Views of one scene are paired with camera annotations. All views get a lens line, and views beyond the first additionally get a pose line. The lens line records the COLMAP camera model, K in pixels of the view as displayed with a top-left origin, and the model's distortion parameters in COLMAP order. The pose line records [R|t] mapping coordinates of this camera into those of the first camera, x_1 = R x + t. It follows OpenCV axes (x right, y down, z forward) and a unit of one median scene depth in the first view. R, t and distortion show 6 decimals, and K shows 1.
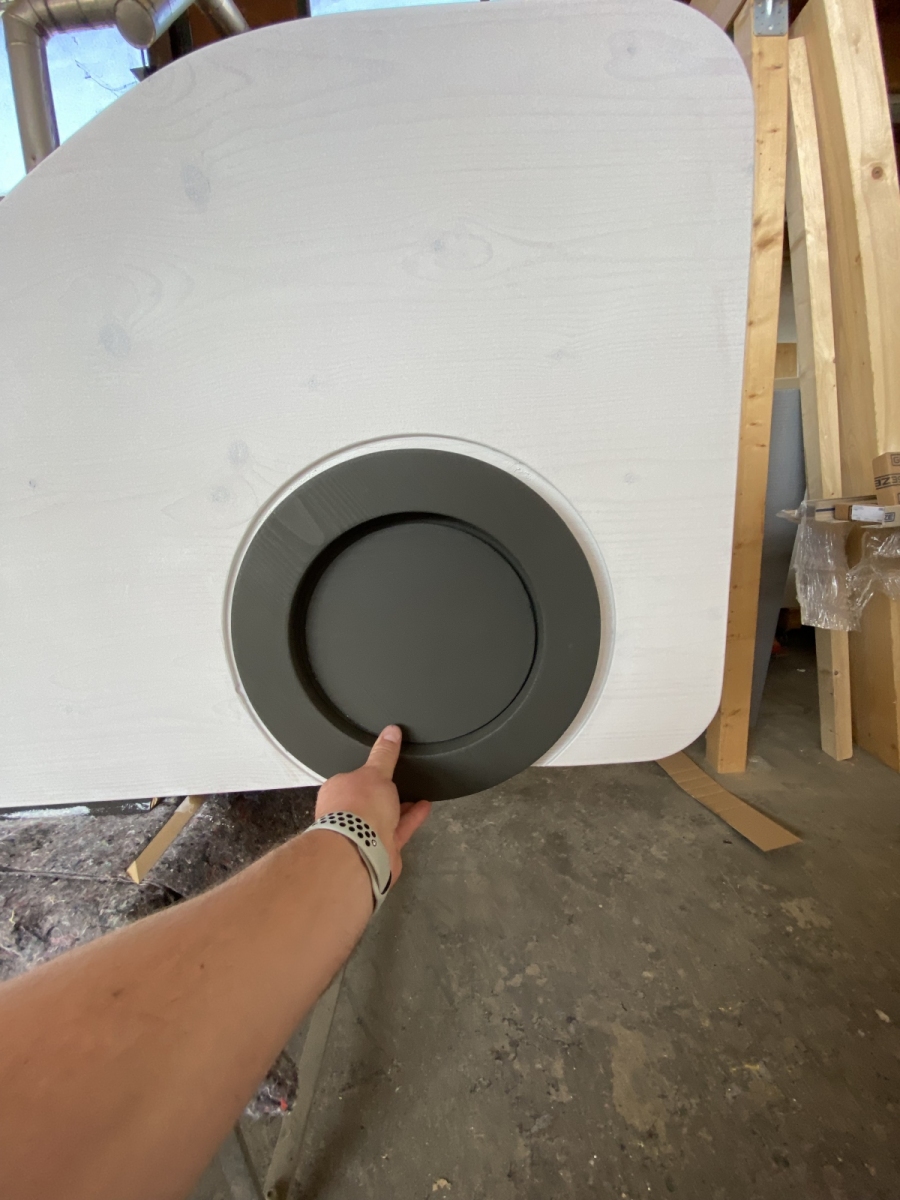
lens RADIAL K [[479.0, 0, 455.3], [0, 479.0, 598.2], [0, 0, 1]] dist [-0.012363, -0.006187]
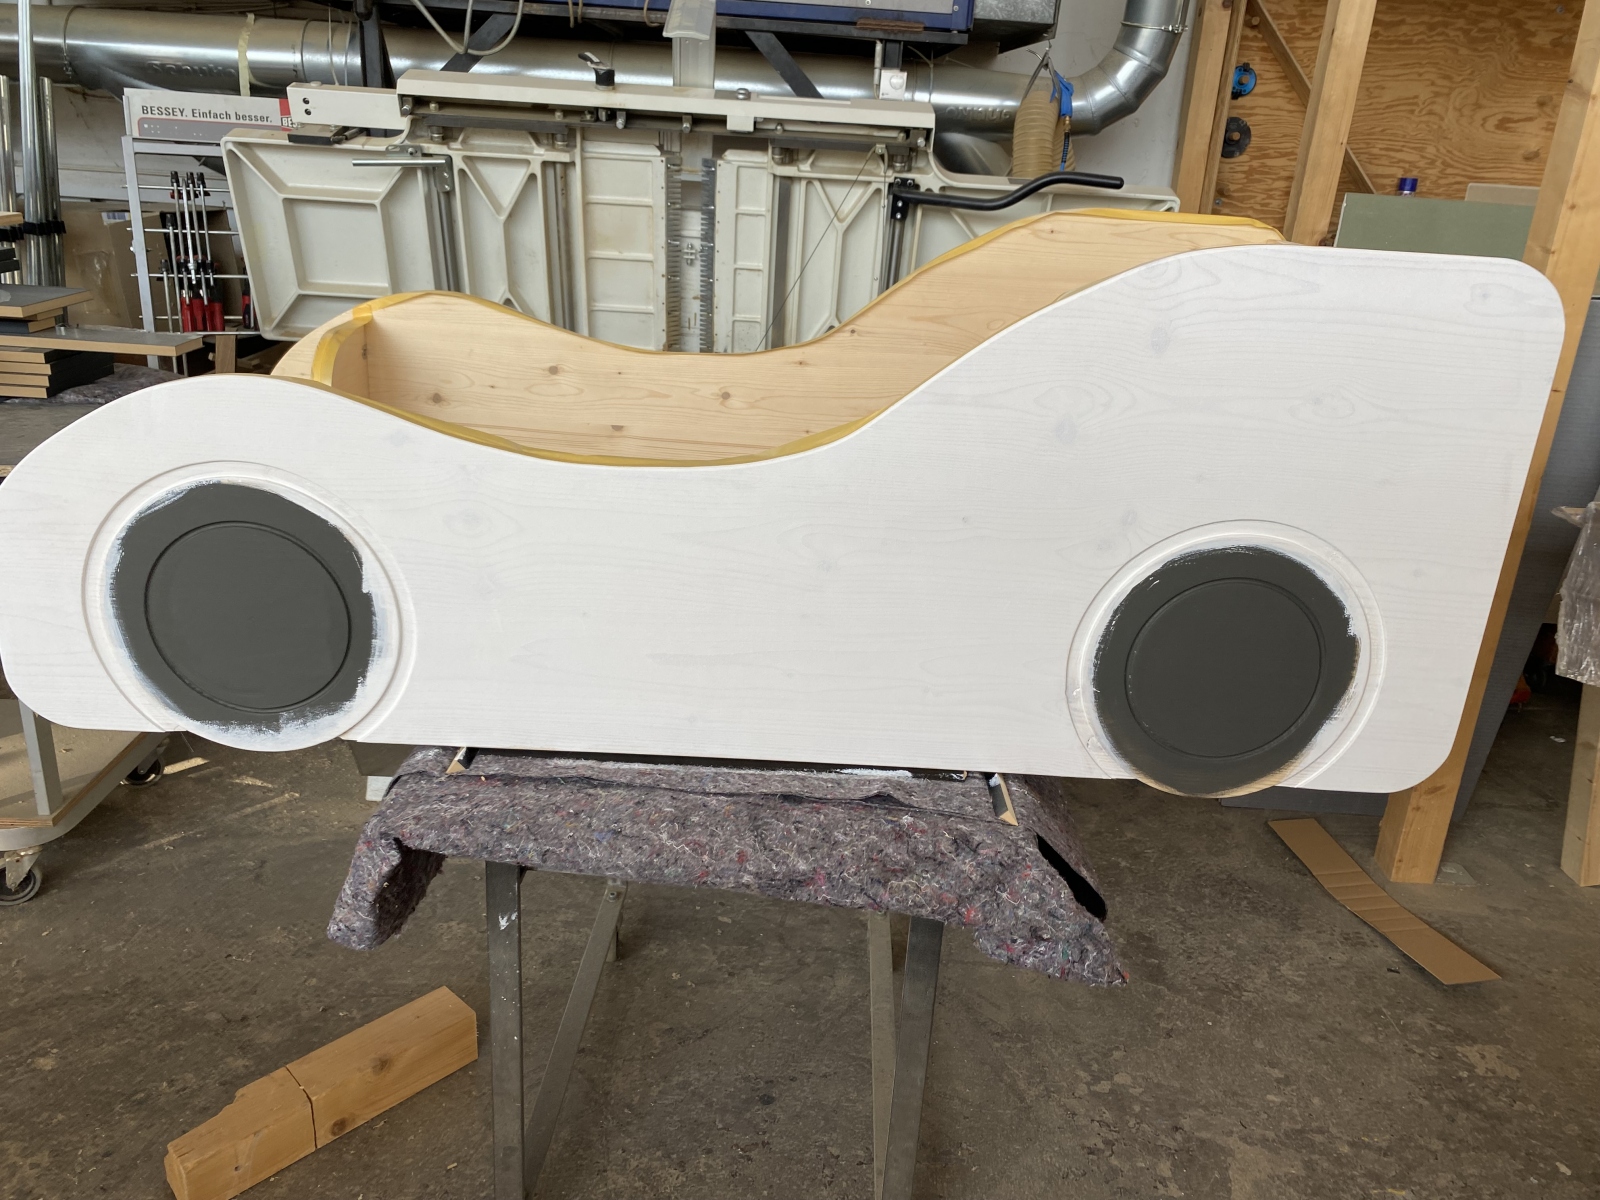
lens RADIAL K [[1200.9, 0, 794.8], [0, 1200.9, 589.4], [0, 0, 1]] dist [-0.001030, 0.000434]
pose [[0.991435, 0.125634, 0.035676, -0.491558], [-0.128642, 0.986557, 0.100776, -0.108771], [-0.022535, -0.104502, 0.994269, -0.767235]]
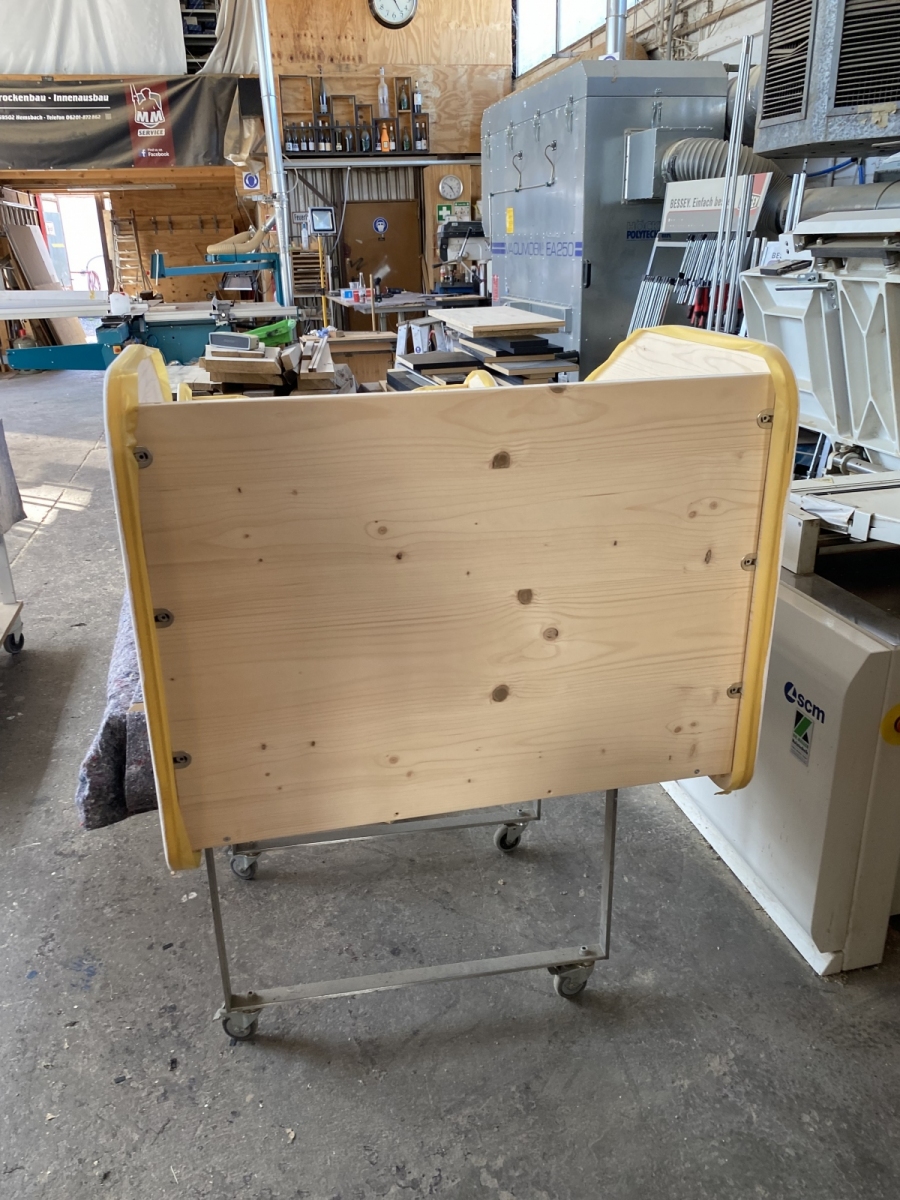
lens RADIAL K [[900.7, 0, 445.9], [0, 900.7, 598.6], [0, 0, 1]] dist [-0.001030, 0.000434]
pose [[0.211376, 0.420219, -0.882460, 0.933348], [-0.250765, 0.895955, 0.366580, -0.522696], [0.944689, 0.143804, 0.294759, 0.334103]]
